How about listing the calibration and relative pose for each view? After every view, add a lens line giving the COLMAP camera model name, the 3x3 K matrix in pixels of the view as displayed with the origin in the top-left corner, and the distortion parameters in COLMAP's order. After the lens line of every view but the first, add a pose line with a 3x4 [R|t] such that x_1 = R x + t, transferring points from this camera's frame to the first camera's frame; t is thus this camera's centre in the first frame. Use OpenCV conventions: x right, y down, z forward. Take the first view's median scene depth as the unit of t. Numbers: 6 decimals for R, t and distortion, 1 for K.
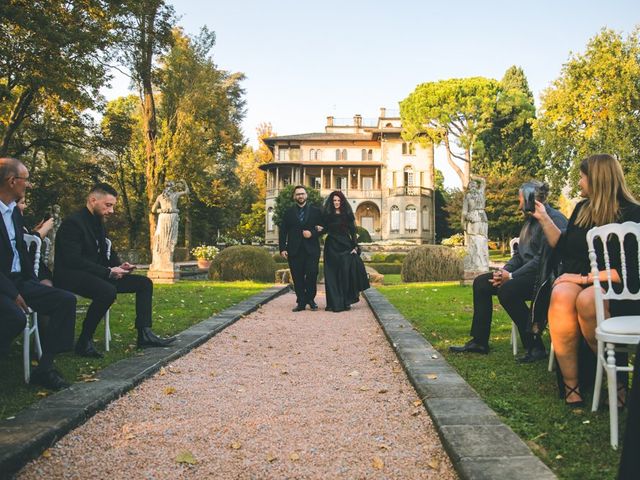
lens RADIAL K [[527.7, 0, 347.9], [0, 527.7, 229.5], [0, 0, 1]] dist [-0.098570, 0.068278]
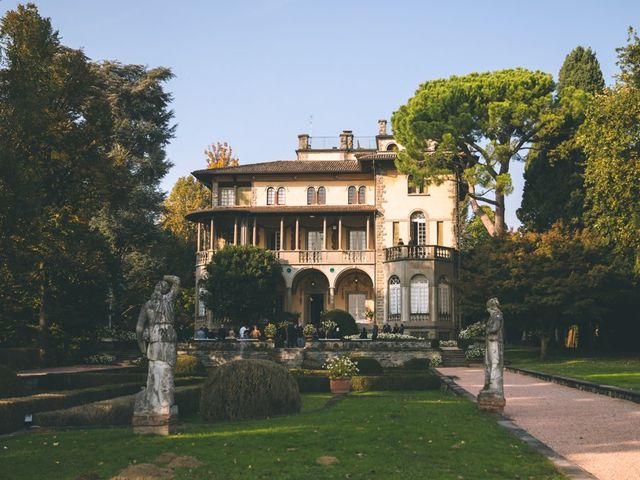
lens RADIAL K [[851.2, 0, 337.1], [0, 851.2, 275.9], [0, 0, 1]] dist [0.018934, 0.000000]
pose [[0.997101, -0.008924, -0.075562, 0.104628], [0.006318, 0.999380, -0.034649, -0.011189], [0.075825, 0.034071, 0.996539, -0.018935]]
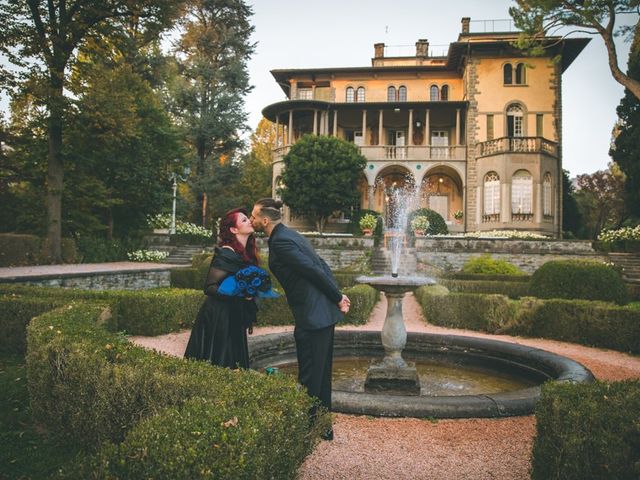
lens RADIAL K [[504.0, 0, 320.5], [0, 504.0, 242.2], [0, 0, 1]] dist [-0.079508, 0.005720]
pose [[0.988574, 0.017420, -0.149727, -0.011881], [-0.013798, 0.999587, 0.025198, 0.020464], [0.150104, -0.022844, 0.988406, 0.475471]]
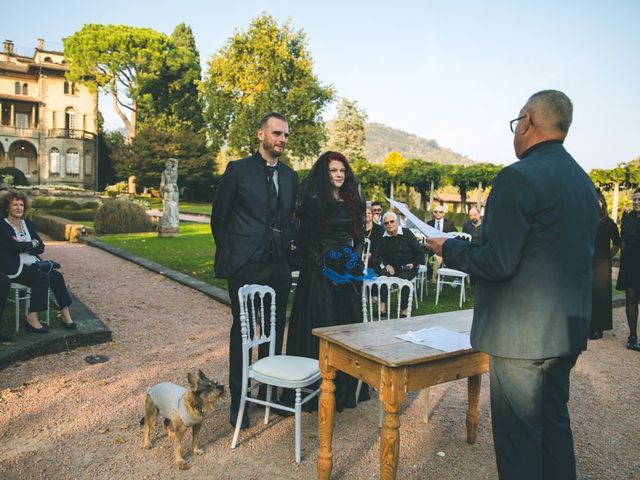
lens RADIAL K [[527.7, 0, 320.7], [0, 527.7, 245.8], [0, 0, 1]] dist [-0.098570, 0.068278]
pose [[0.830445, -0.014923, 0.556901, -0.036604], [-0.062439, 0.990850, 0.119659, -0.011555], [-0.553591, -0.134142, 0.821914, -0.069123]]
